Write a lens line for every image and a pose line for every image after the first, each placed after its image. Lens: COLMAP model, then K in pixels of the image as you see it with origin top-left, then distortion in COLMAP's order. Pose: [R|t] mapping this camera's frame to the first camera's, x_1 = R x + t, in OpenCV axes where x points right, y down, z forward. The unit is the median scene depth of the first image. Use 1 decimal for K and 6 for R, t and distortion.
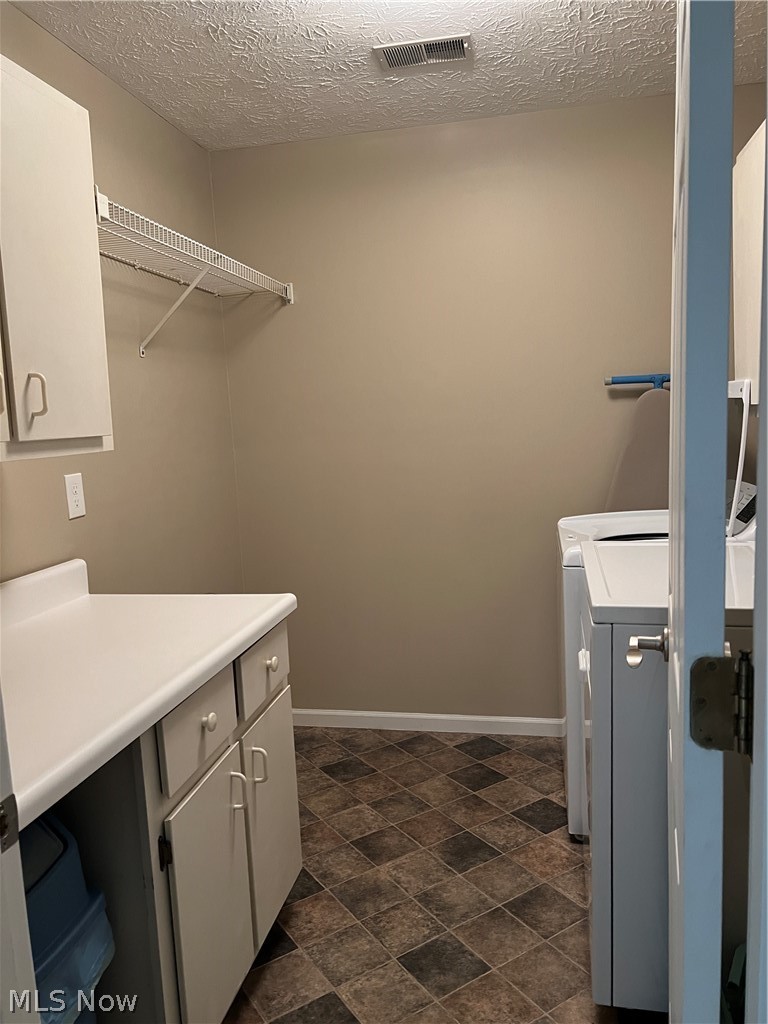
lens RADIAL K [[767.2, 0, 385.4], [0, 767.2, 527.7], [0, 0, 1]] dist [0.047373, -0.055388]
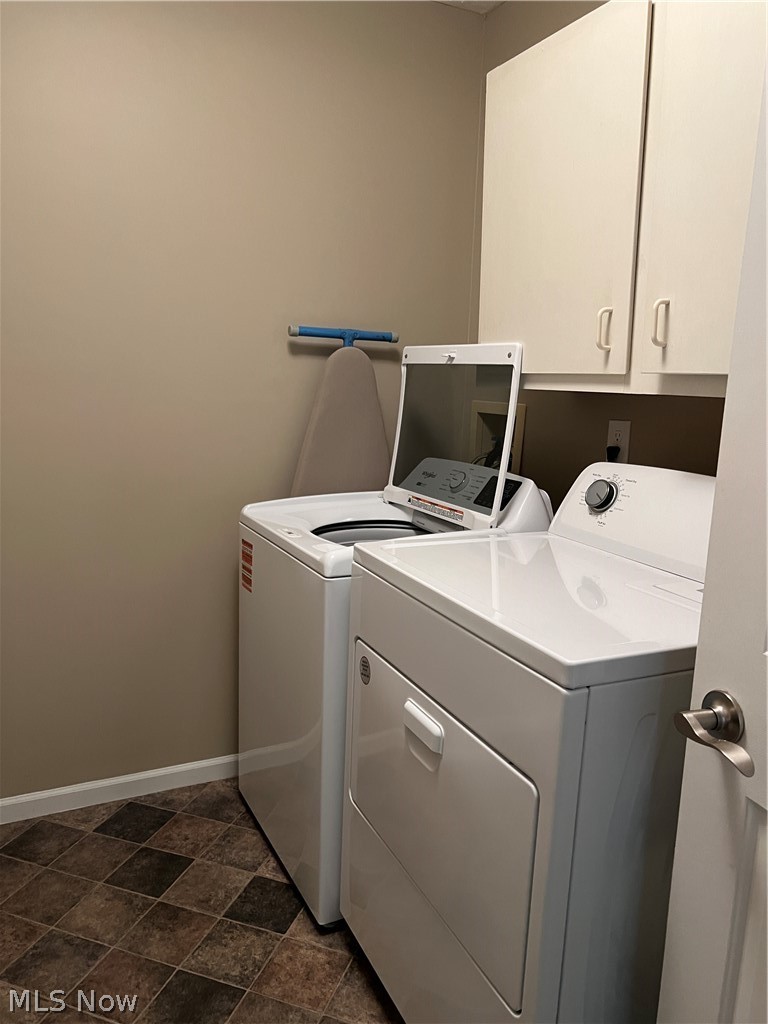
lens RADIAL K [[767.2, 0, 385.4], [0, 767.2, 527.7], [0, 0, 1]] dist [0.047373, -0.055388]
pose [[0.792252, -0.047024, 0.608380, -0.132415], [0.019874, 0.998486, 0.051297, -0.027275], [-0.609871, -0.028550, 0.791986, 0.315839]]
